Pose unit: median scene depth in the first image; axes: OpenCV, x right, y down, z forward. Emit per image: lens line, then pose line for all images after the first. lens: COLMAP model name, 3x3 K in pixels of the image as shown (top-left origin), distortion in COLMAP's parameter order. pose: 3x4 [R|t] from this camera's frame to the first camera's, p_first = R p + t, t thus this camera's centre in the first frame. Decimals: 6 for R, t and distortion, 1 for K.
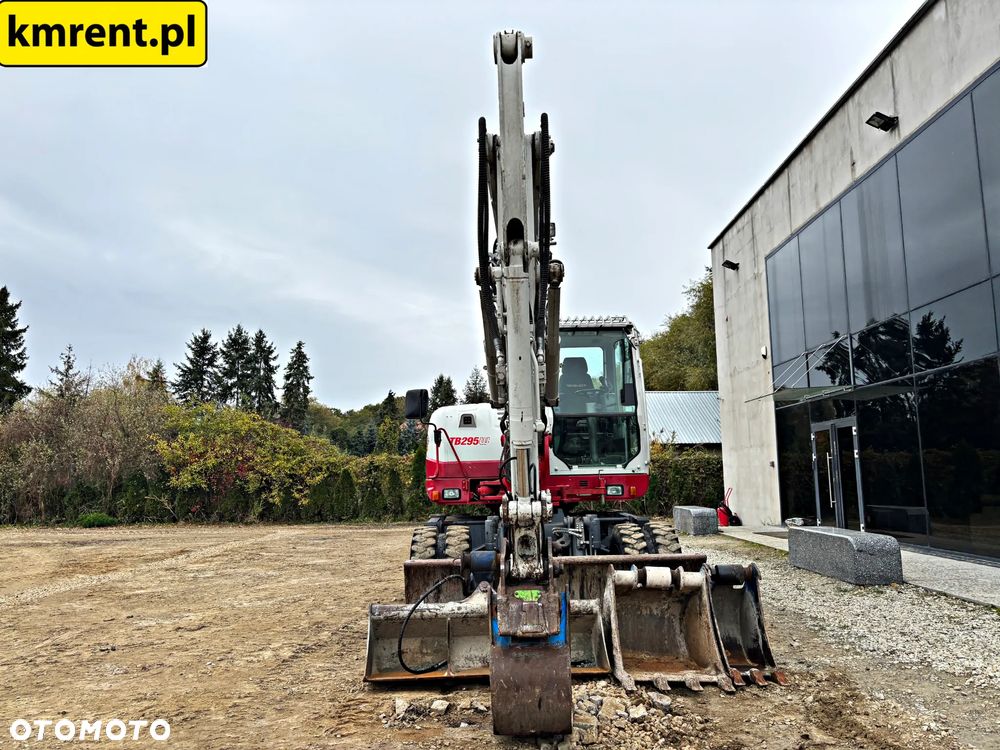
lens RADIAL K [[753.8, 0, 493.7], [0, 753.8, 371.4], [0, 0, 1]] dist [0.048229, -0.050983]
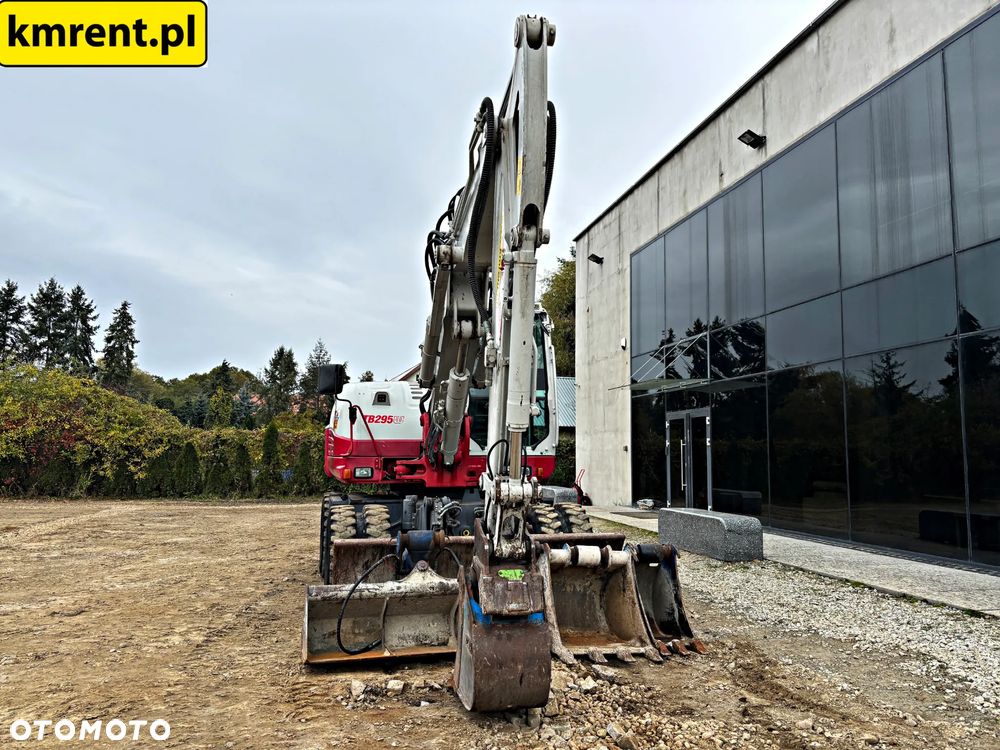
lens RADIAL K [[753.8, 0, 493.8], [0, 753.8, 370.9], [0, 0, 1]] dist [0.048229, -0.050983]
pose [[0.976093, 0.048833, 0.211798, -0.076299], [-0.054642, 0.998271, 0.021658, 0.000203], [-0.210374, -0.032713, 0.977073, 0.006440]]
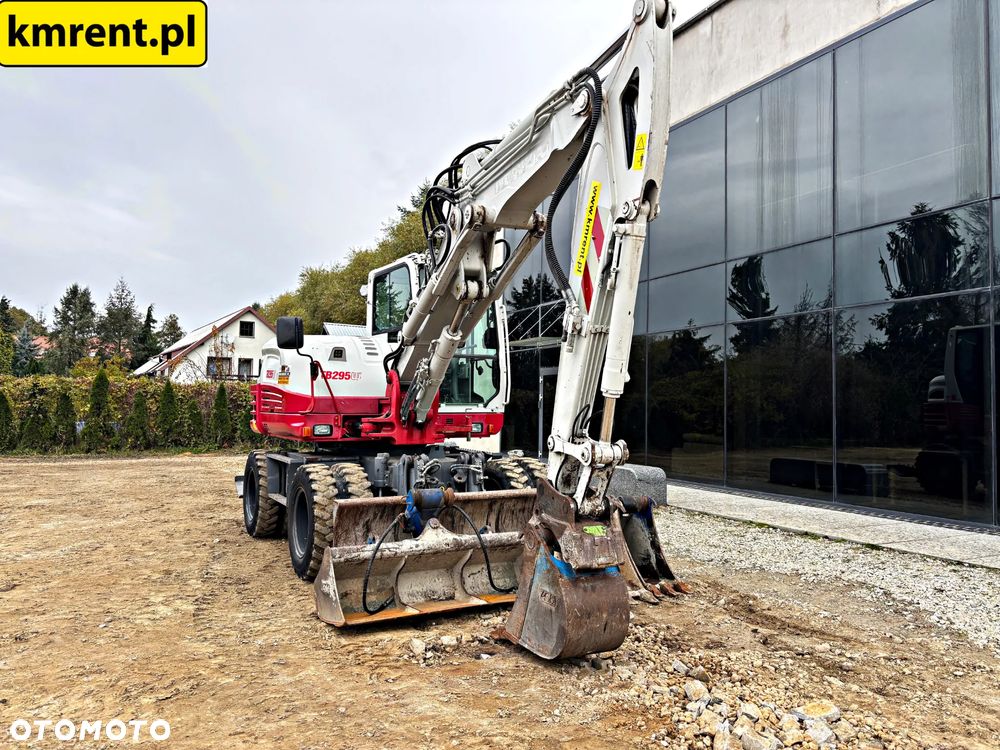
lens RADIAL K [[753.8, 0, 495.3], [0, 753.8, 369.5], [0, 0, 1]] dist [0.048229, -0.050983]
pose [[0.892930, 0.050355, 0.447370, -0.211881], [-0.089687, 0.993703, 0.067162, 0.002510], [-0.441171, -0.100095, 0.891824, 0.045179]]
